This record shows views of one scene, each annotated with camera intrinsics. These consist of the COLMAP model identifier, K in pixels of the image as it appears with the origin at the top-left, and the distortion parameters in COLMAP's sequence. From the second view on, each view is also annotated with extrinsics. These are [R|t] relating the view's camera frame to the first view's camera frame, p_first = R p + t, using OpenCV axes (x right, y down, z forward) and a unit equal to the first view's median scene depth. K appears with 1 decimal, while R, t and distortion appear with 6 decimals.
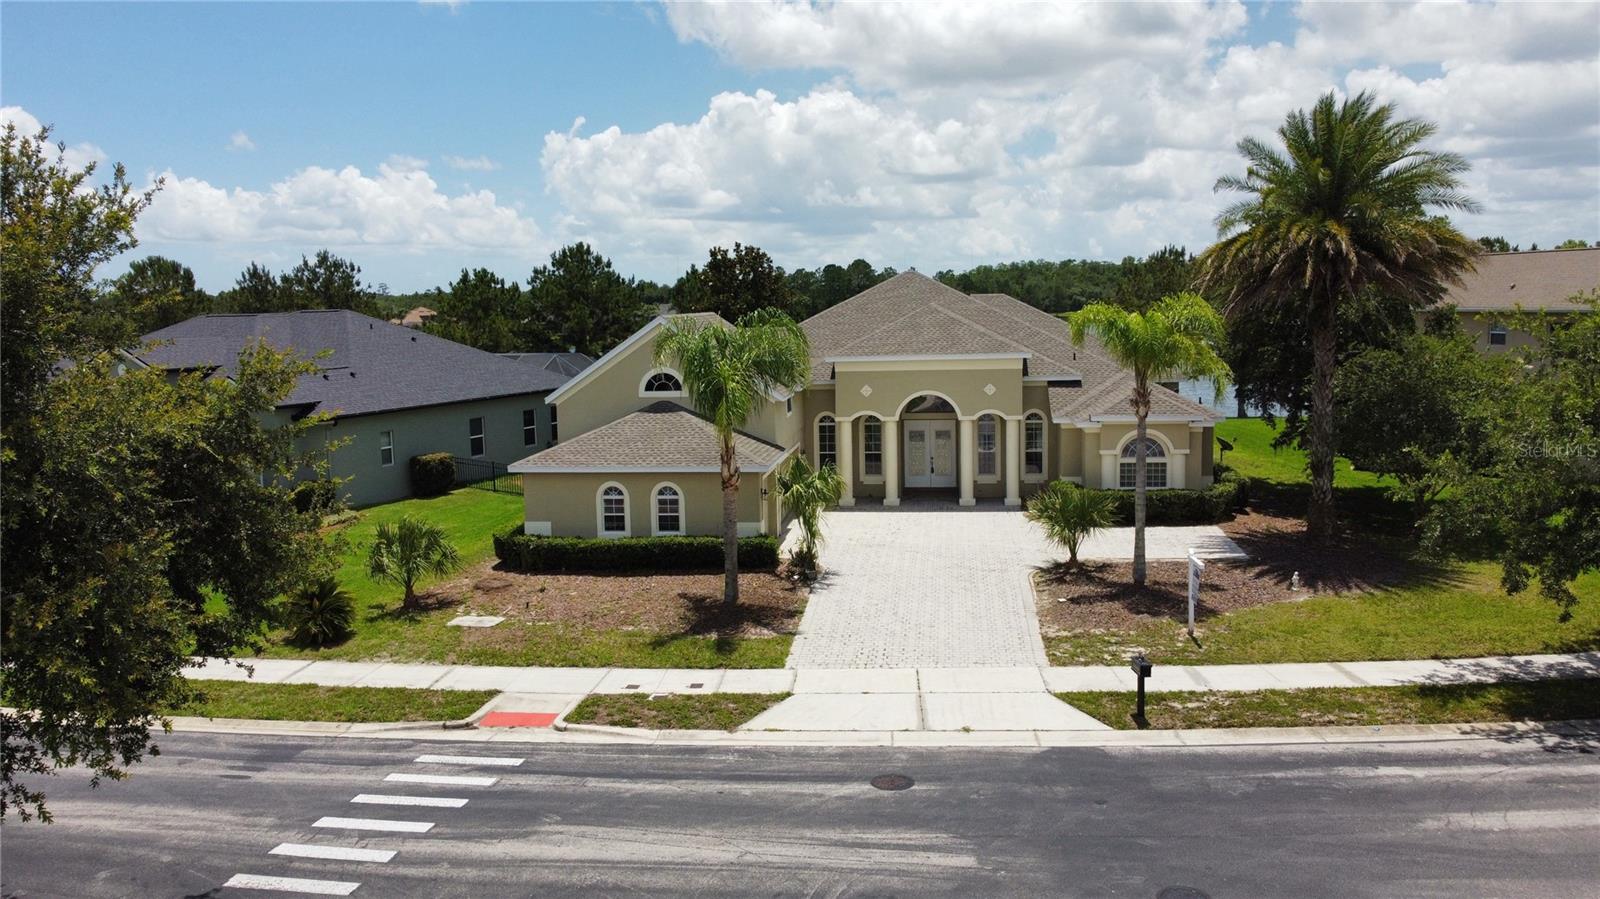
lens RADIAL K [[1213.6, 0, 800.0], [0, 1213.6, 449.5], [0, 0, 1]] dist [-0.004922, -0.011544]
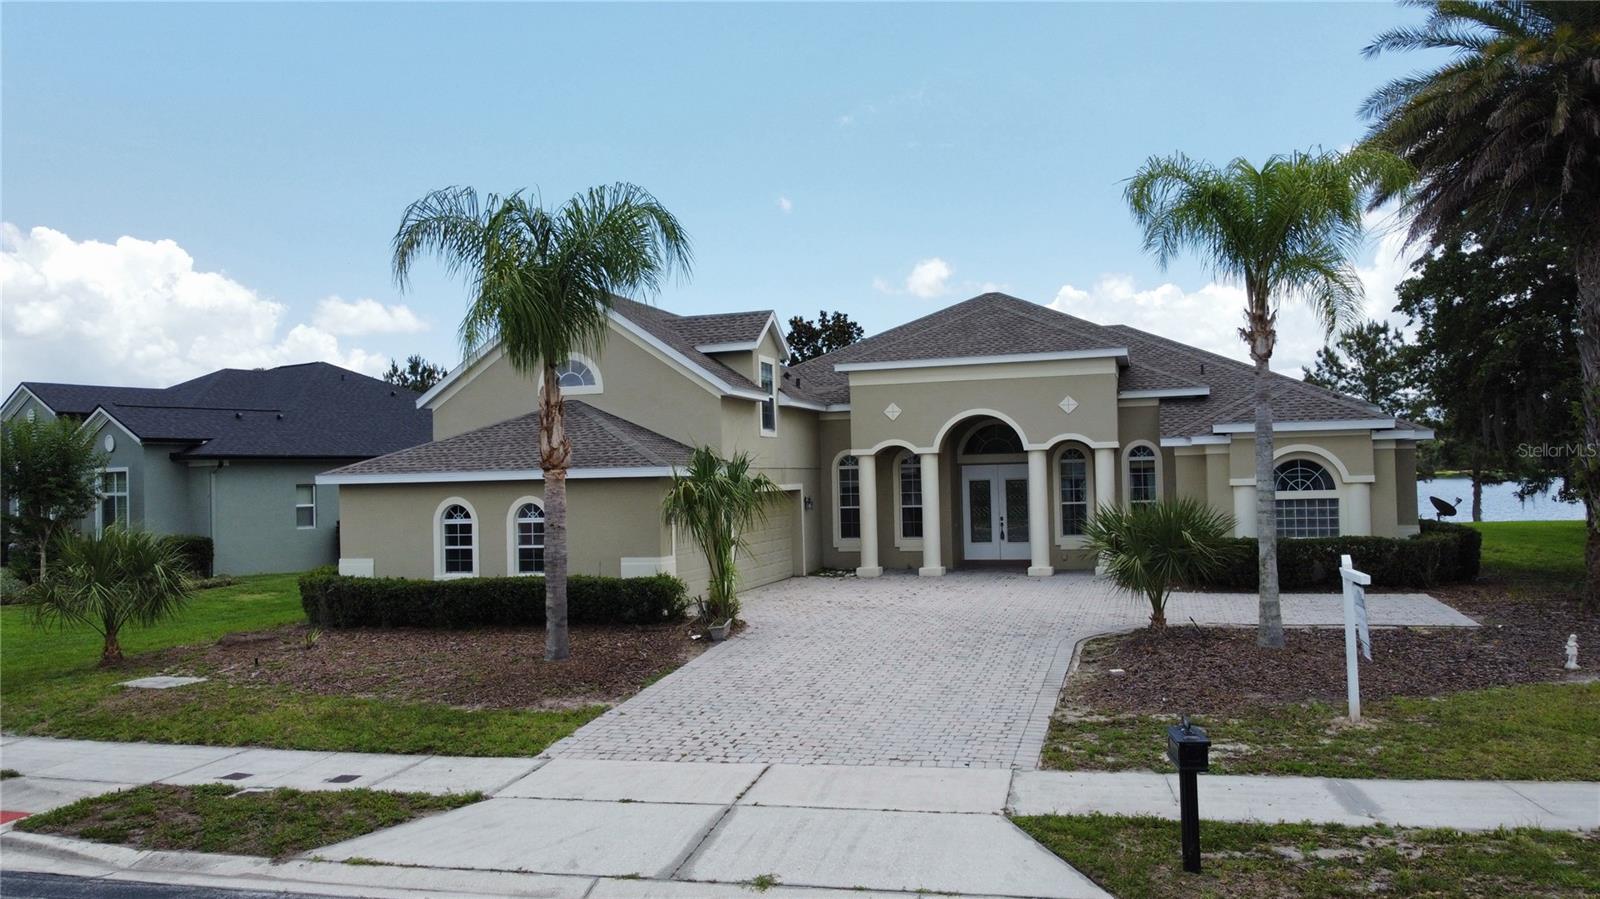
lens RADIAL K [[1216.5, 0, 800.0], [0, 1216.5, 449.5], [0, 0, 1]] dist [-0.004205, 0.001381]
pose [[0.986301, -0.006774, -0.164816, 0.117699], [-0.016680, 0.989940, -0.140504, 0.074185], [0.164110, 0.141329, 0.976265, 0.297611]]
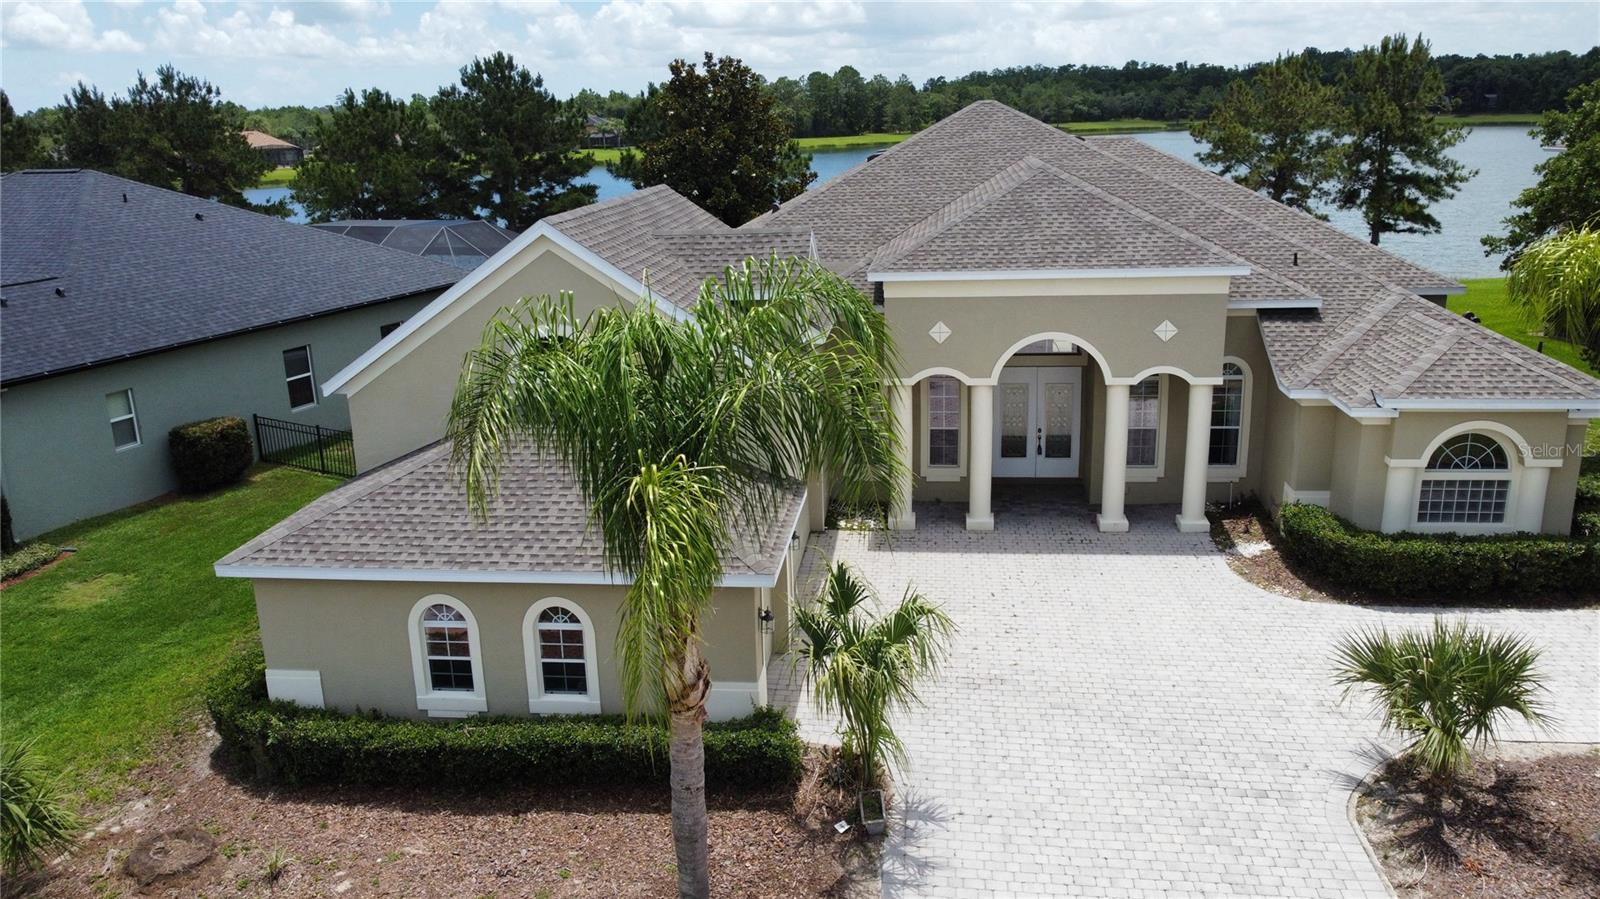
lens RADIAL K [[1213.6, 0, 800.0], [0, 1213.6, 449.5], [0, 0, 1]] dist [-0.004922, -0.011544]
pose [[0.999851, -0.011204, 0.013108, -0.017369], [0.009095, 0.988469, 0.151152, -0.079547], [-0.014651, -0.151011, 0.988424, 0.440608]]
